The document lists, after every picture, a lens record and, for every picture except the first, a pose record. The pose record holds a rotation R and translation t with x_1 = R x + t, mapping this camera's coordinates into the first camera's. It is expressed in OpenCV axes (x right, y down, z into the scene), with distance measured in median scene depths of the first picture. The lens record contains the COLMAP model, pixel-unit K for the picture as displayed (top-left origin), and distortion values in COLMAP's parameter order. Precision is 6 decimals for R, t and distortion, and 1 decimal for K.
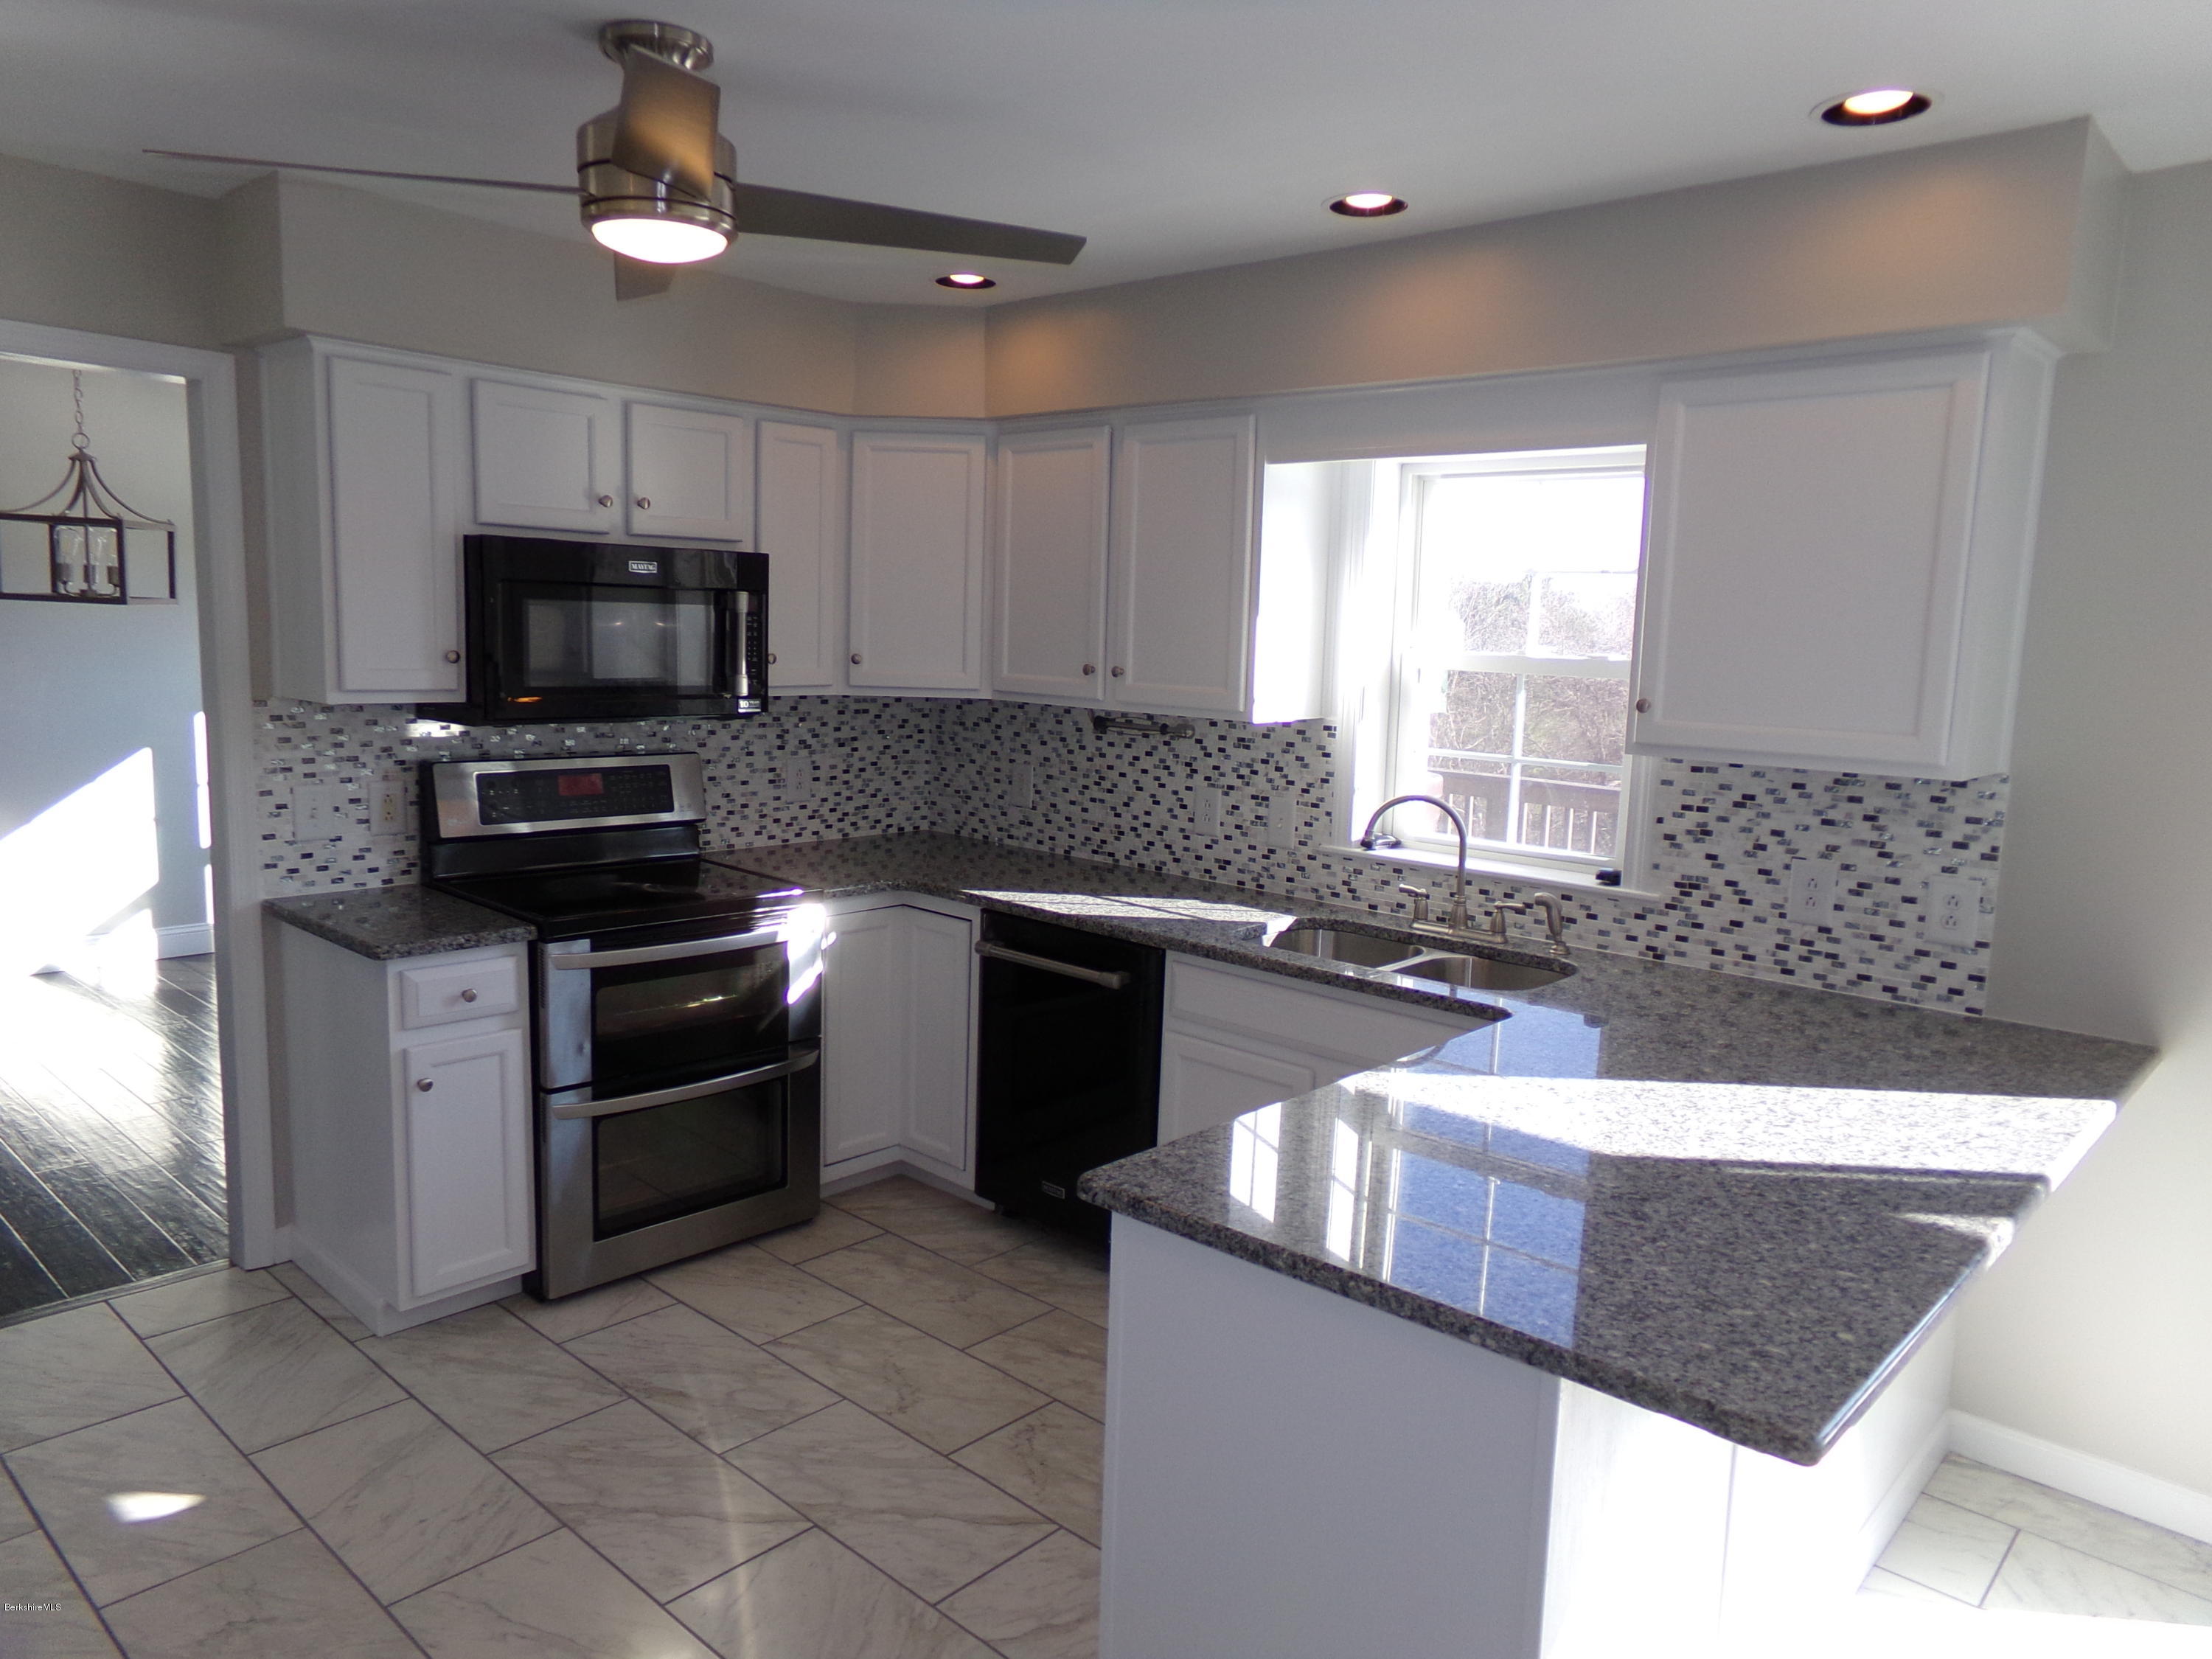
lens RADIAL K [[1471.7, 0, 1106.0], [0, 1471.7, 829.5], [0, 0, 1]] dist [-0.076079, 0.002324]
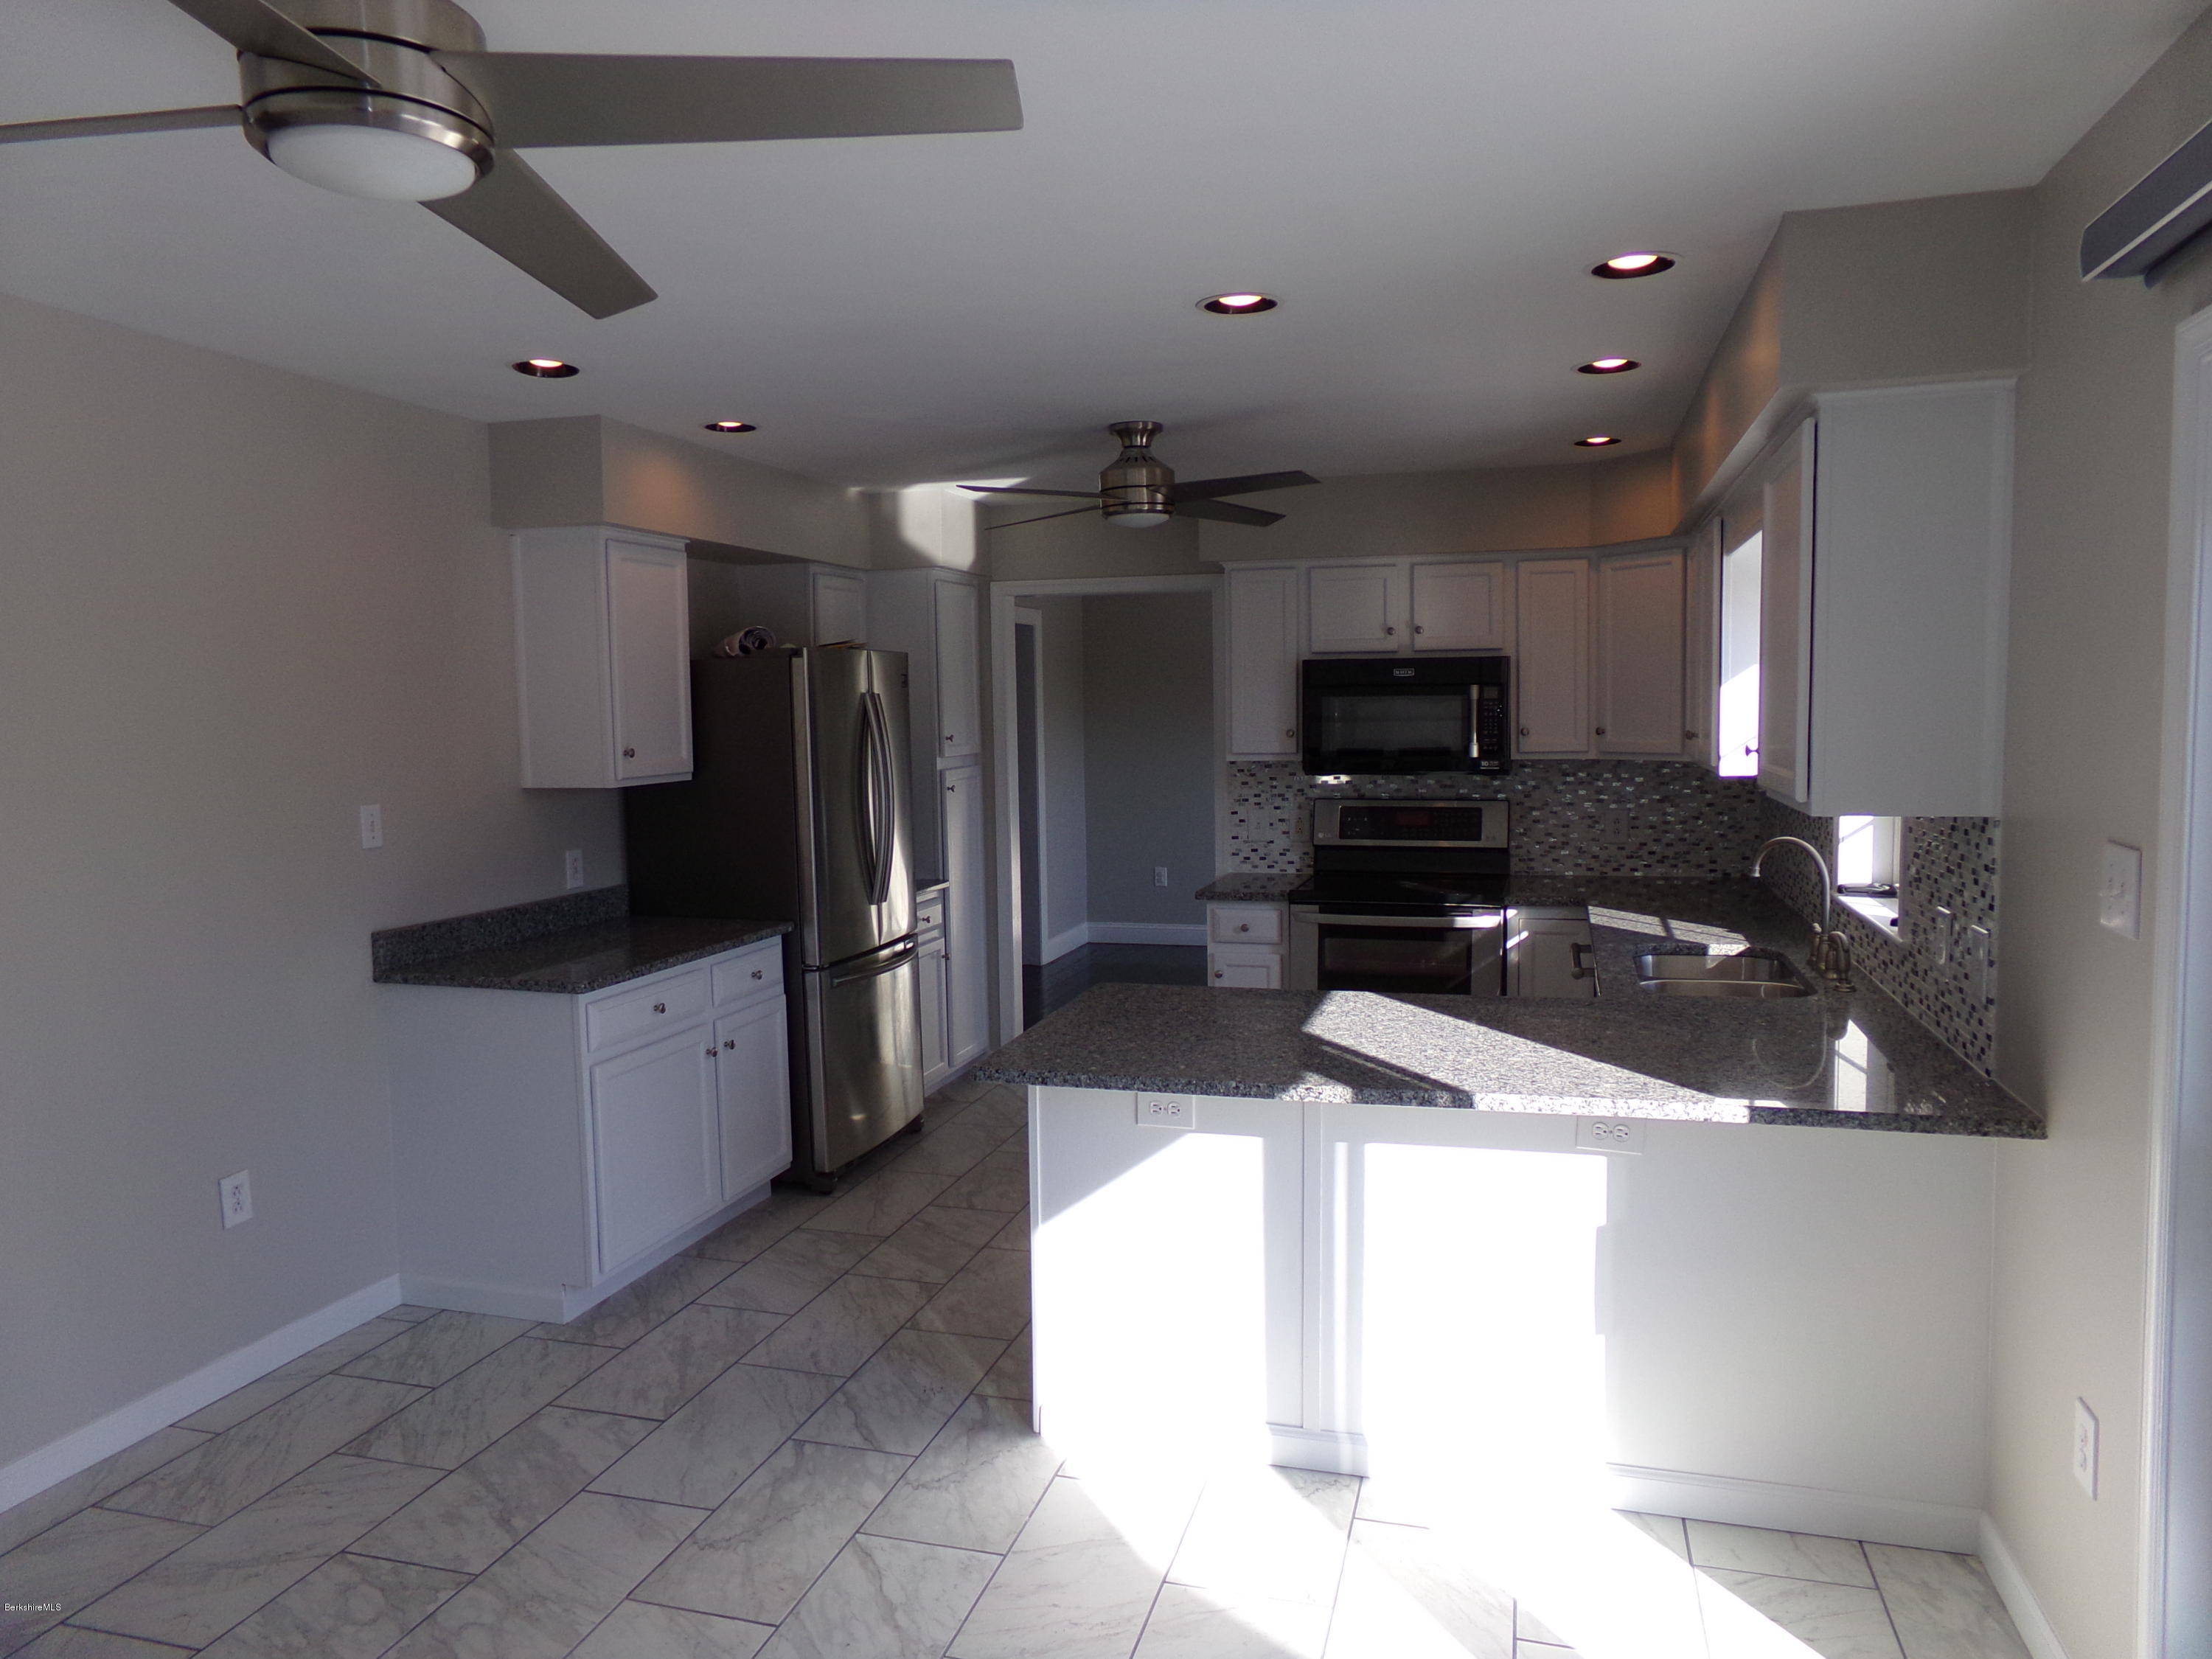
lens RADIAL K [[1471.7, 0, 1106.0], [0, 1471.7, 829.5], [0, 0, 1]] dist [-0.076079, 0.002324]
pose [[0.463926, 0.033319, -0.885247, 0.878693], [-0.087995, 0.996084, -0.008624, 0.023343], [0.881493, 0.081898, 0.465041, 0.026804]]
